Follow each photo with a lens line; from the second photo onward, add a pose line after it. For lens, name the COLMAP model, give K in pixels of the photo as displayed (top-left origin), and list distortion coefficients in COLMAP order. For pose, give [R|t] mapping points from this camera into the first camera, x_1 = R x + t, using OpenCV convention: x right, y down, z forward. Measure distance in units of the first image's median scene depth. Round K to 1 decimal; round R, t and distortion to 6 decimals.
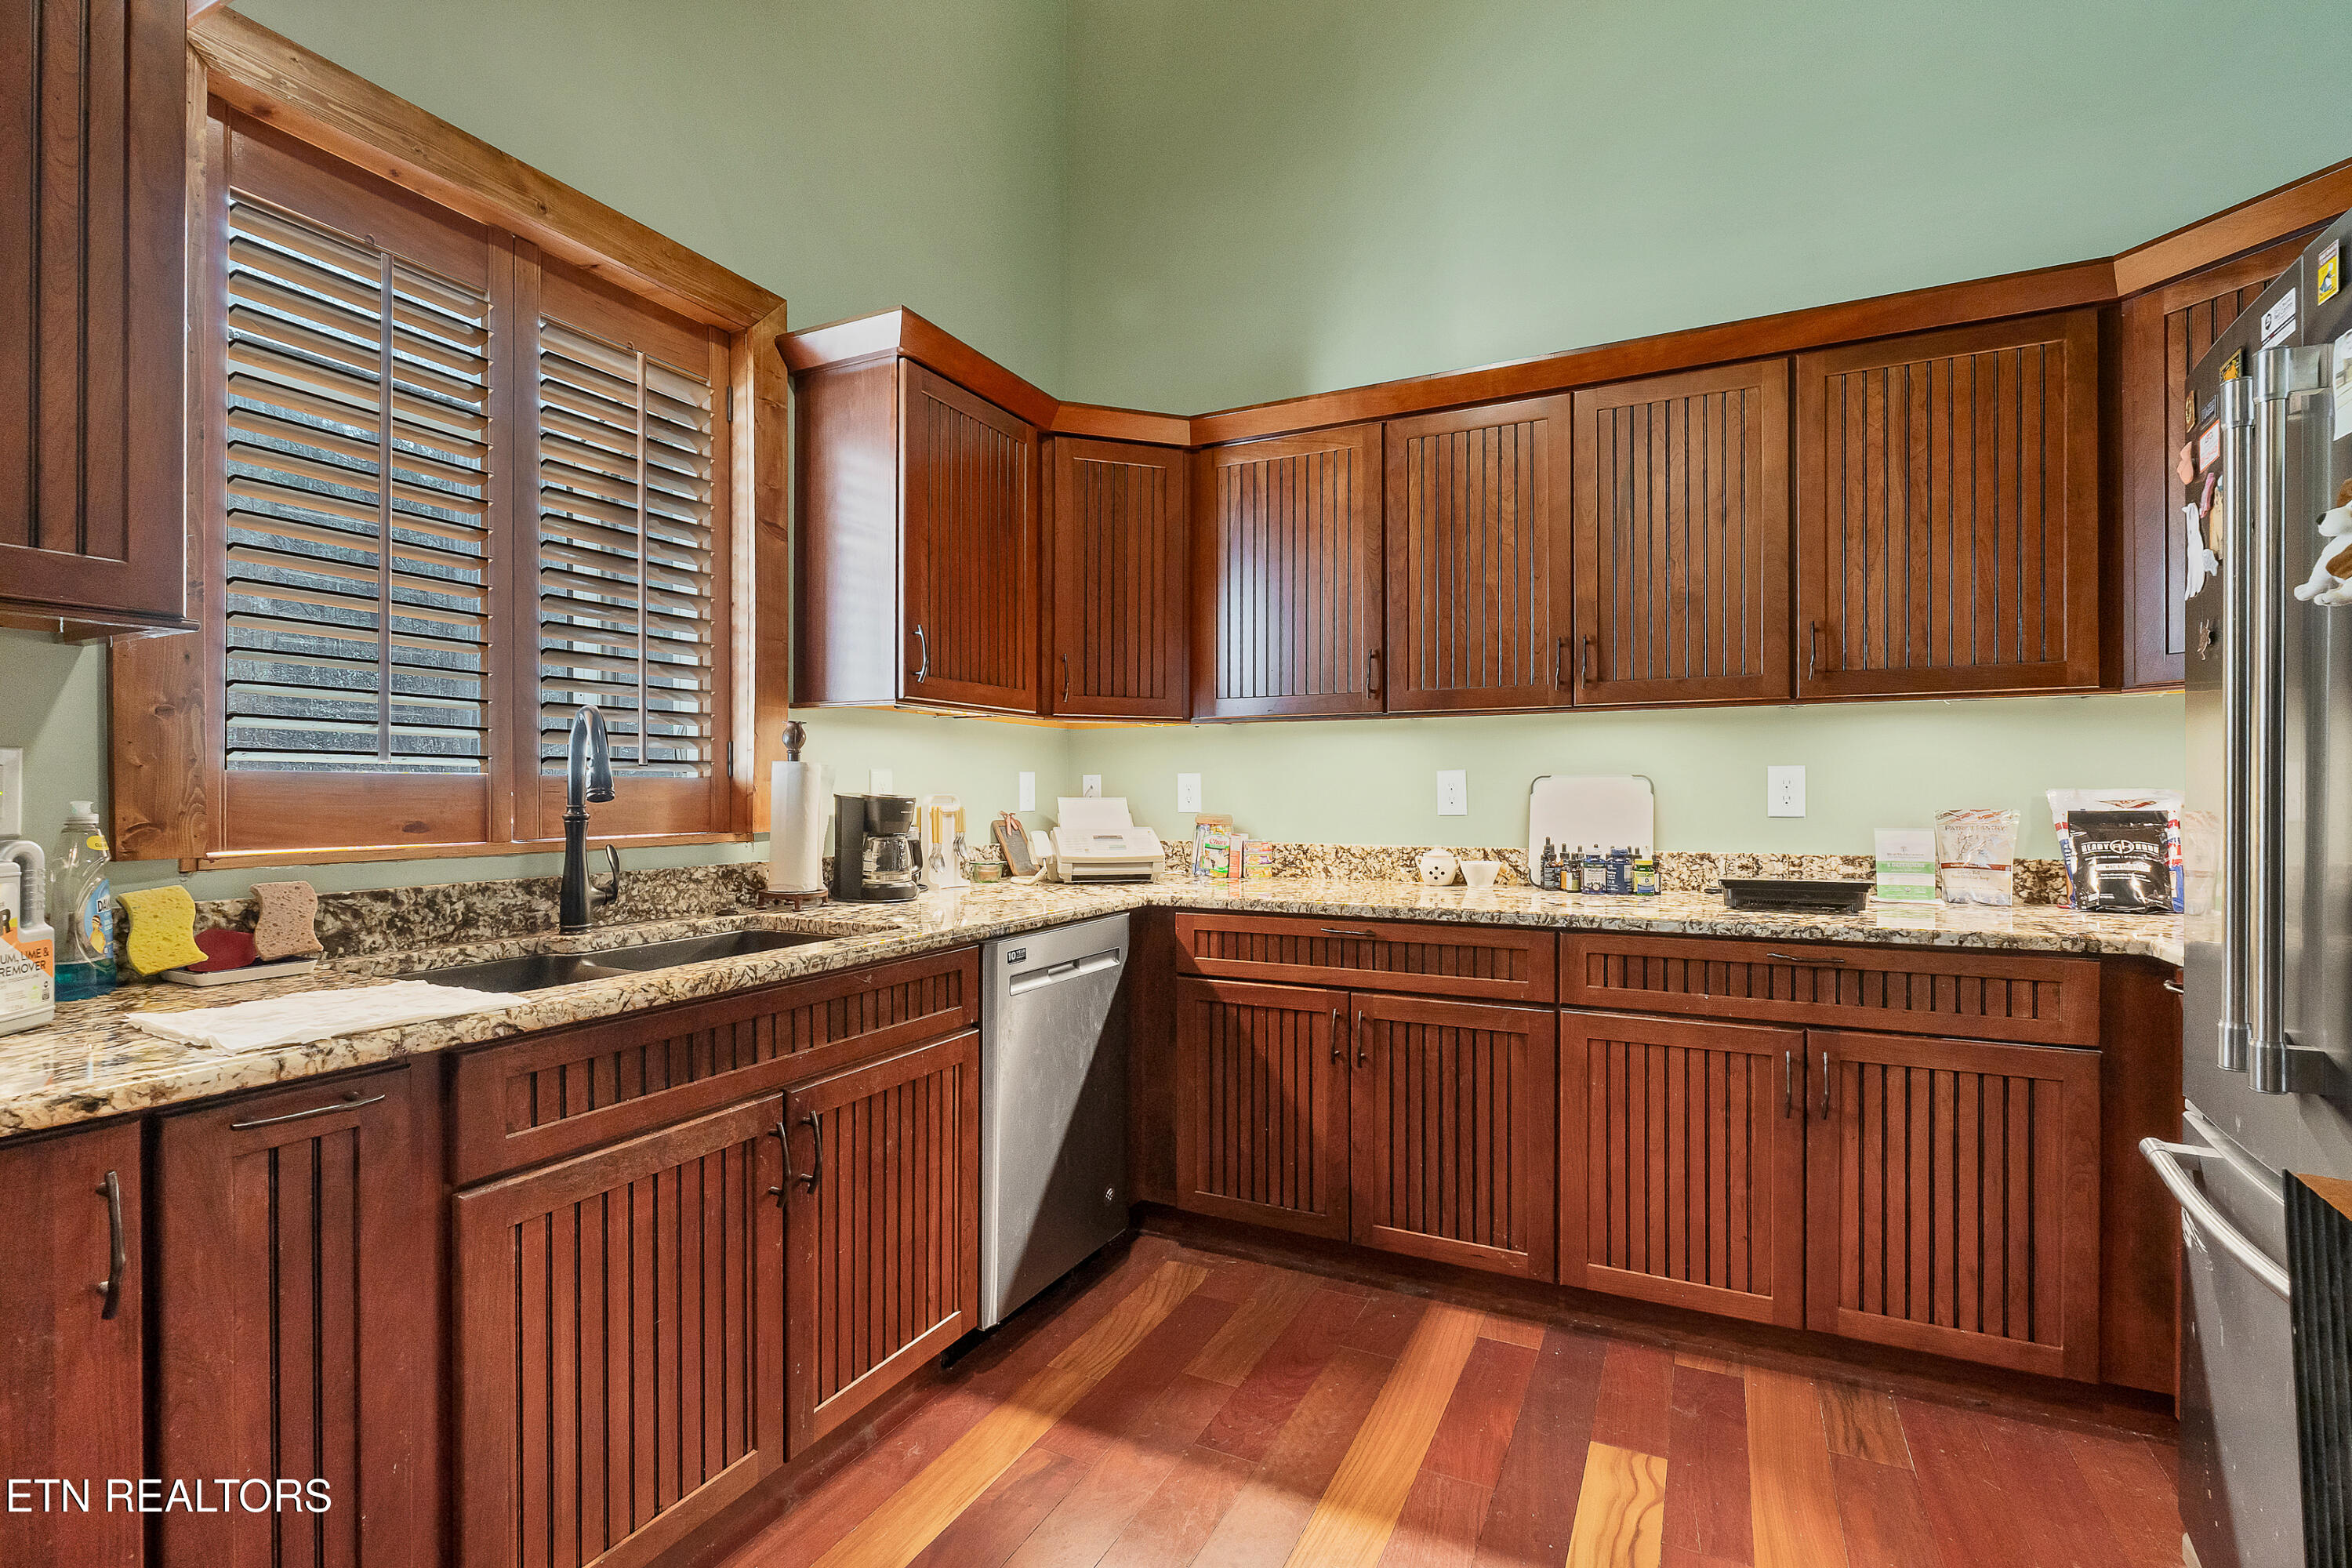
lens RADIAL K [[1026.4, 0, 1175.1], [0, 1026.4, 796.7], [0, 0, 1]] dist [-0.004481, -0.001363]
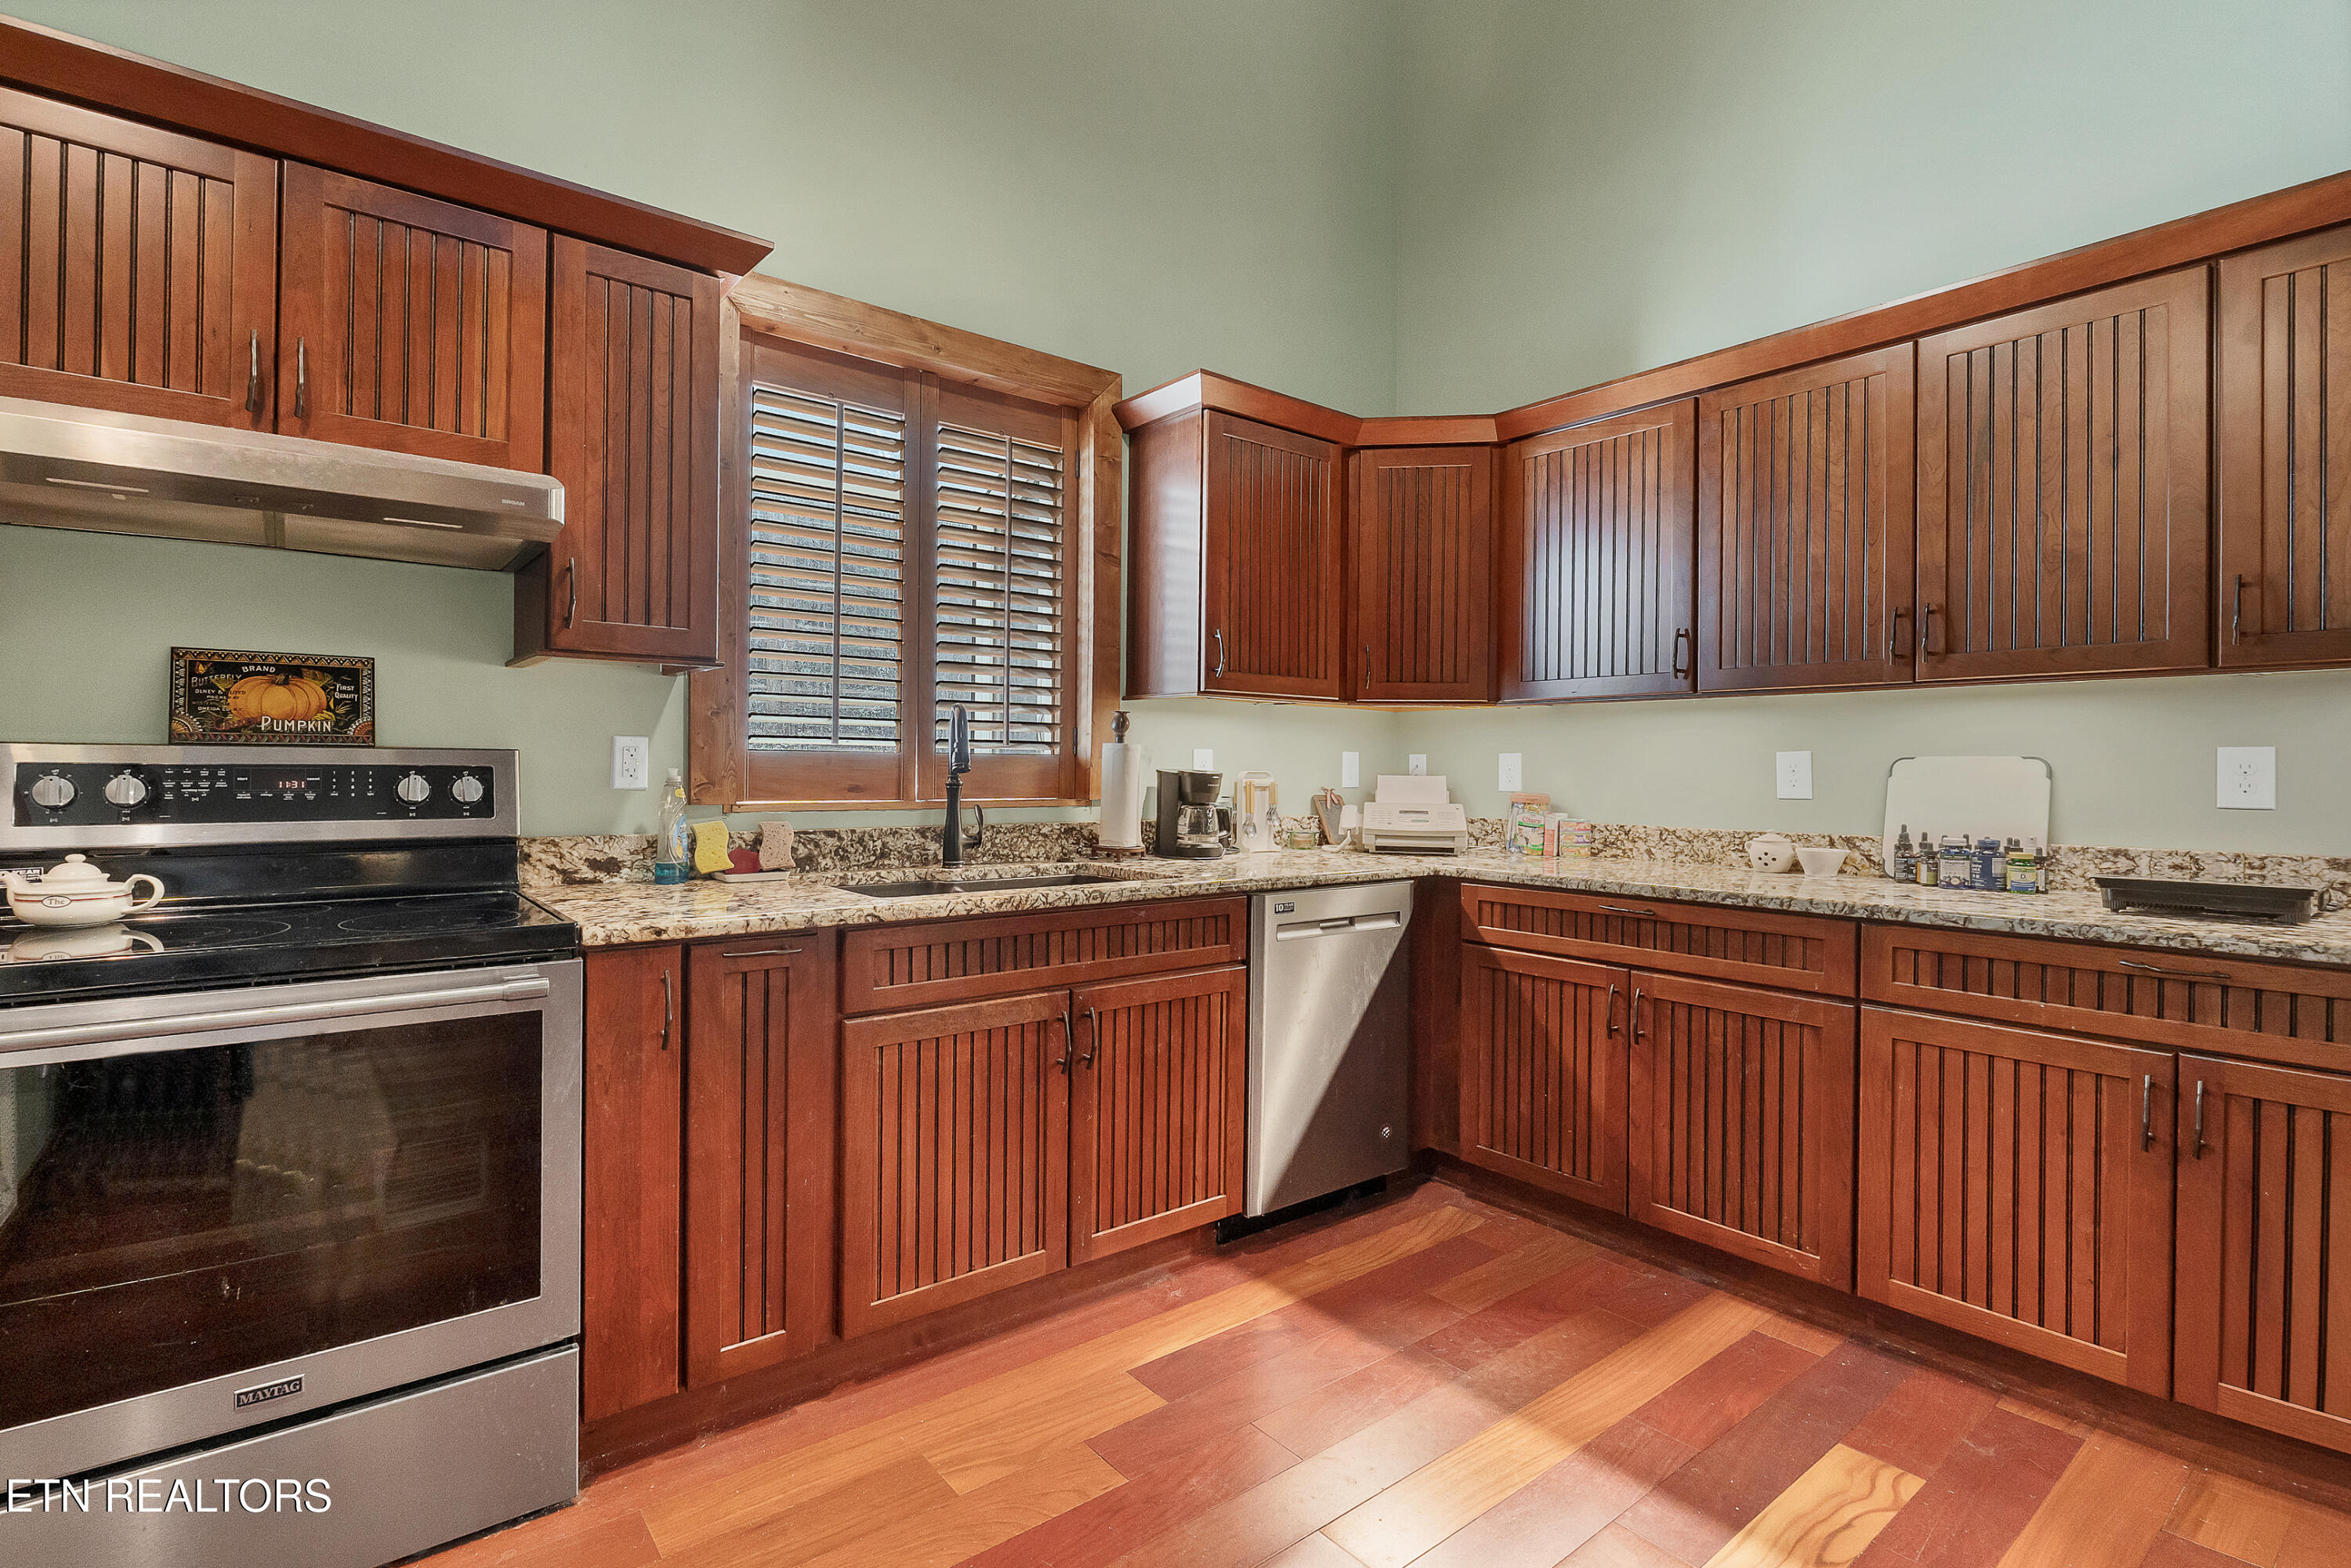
lens RADIAL K [[1025.9, 0, 1195.6], [0, 1025.9, 771.2], [0, 0, 1]] dist [-0.004481, -0.001363]
pose [[0.924897, 0.010573, -0.380070, 0.203393], [-0.011699, 0.999931, -0.000653, 0.000145], [0.380037, 0.005051, 0.924957, -0.131948]]
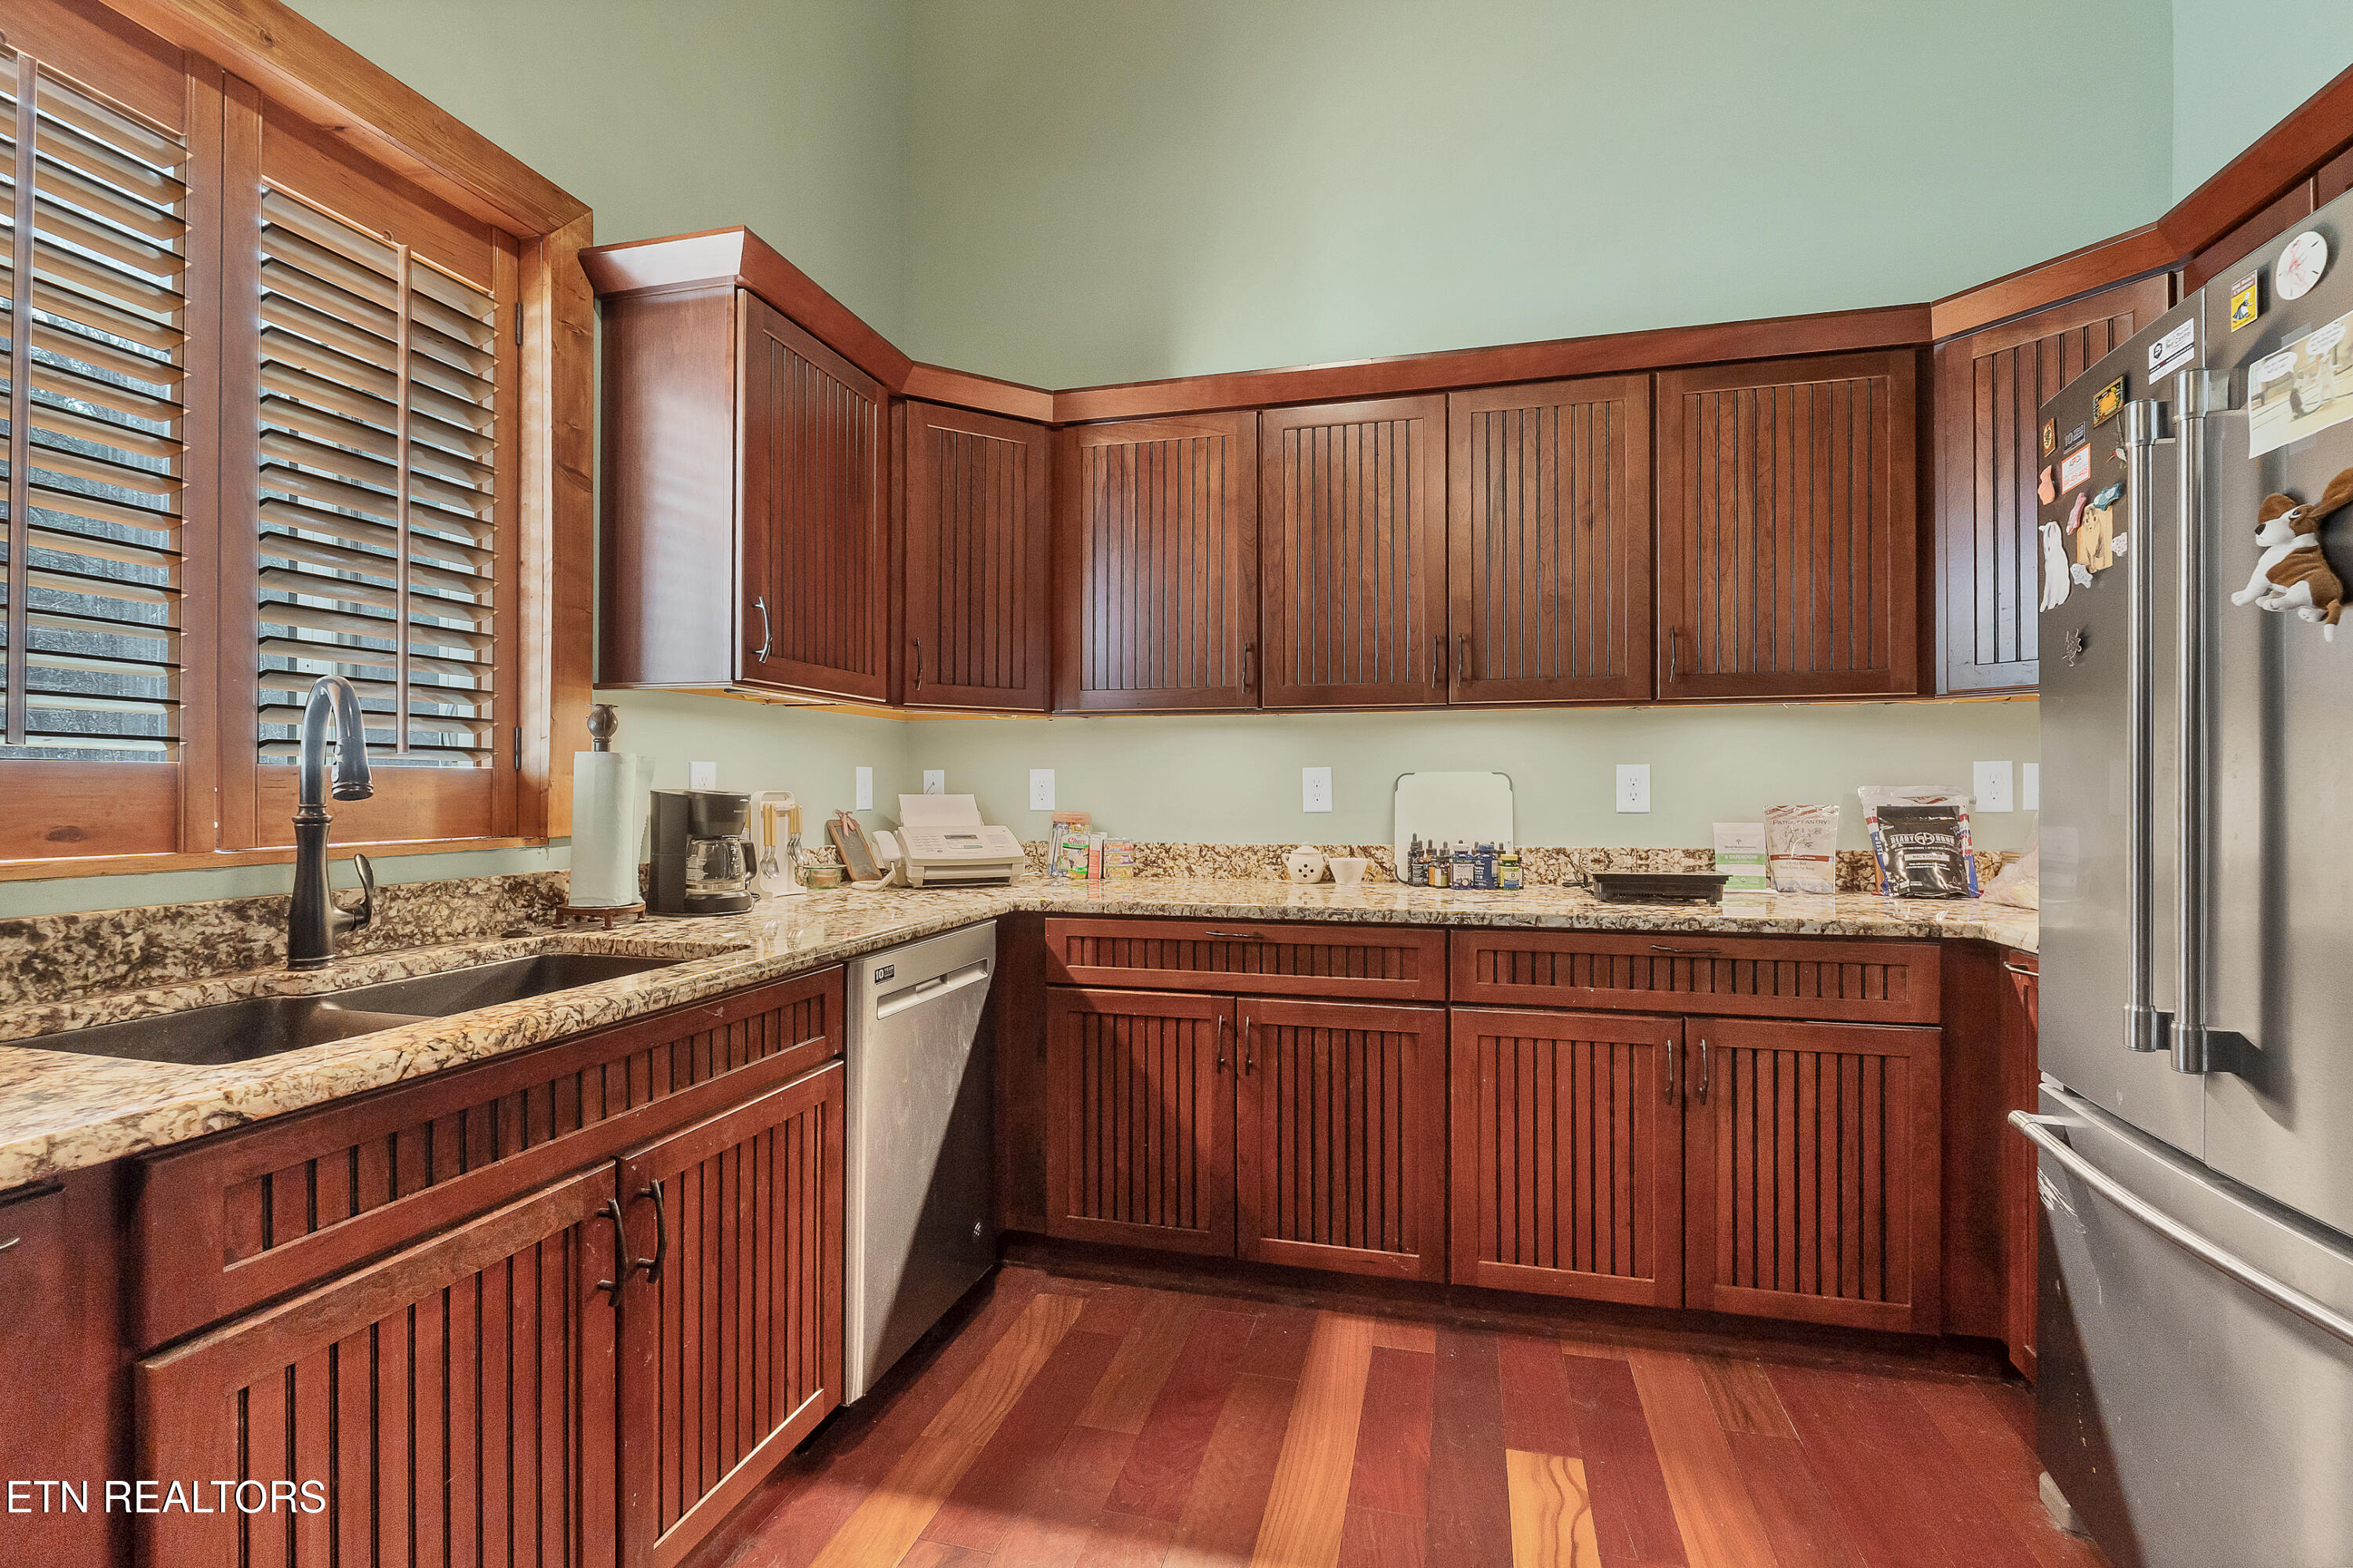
lens RADIAL K [[1026.9, 0, 1213.7], [0, 1026.9, 787.2], [0, 0, 1]] dist [-0.004481, -0.001363]
pose [[0.977756, 0.001593, 0.209740, -0.067567], [-0.000215, 0.999978, -0.006594, 0.000806], [-0.209746, 0.006403, 0.977735, 0.083541]]
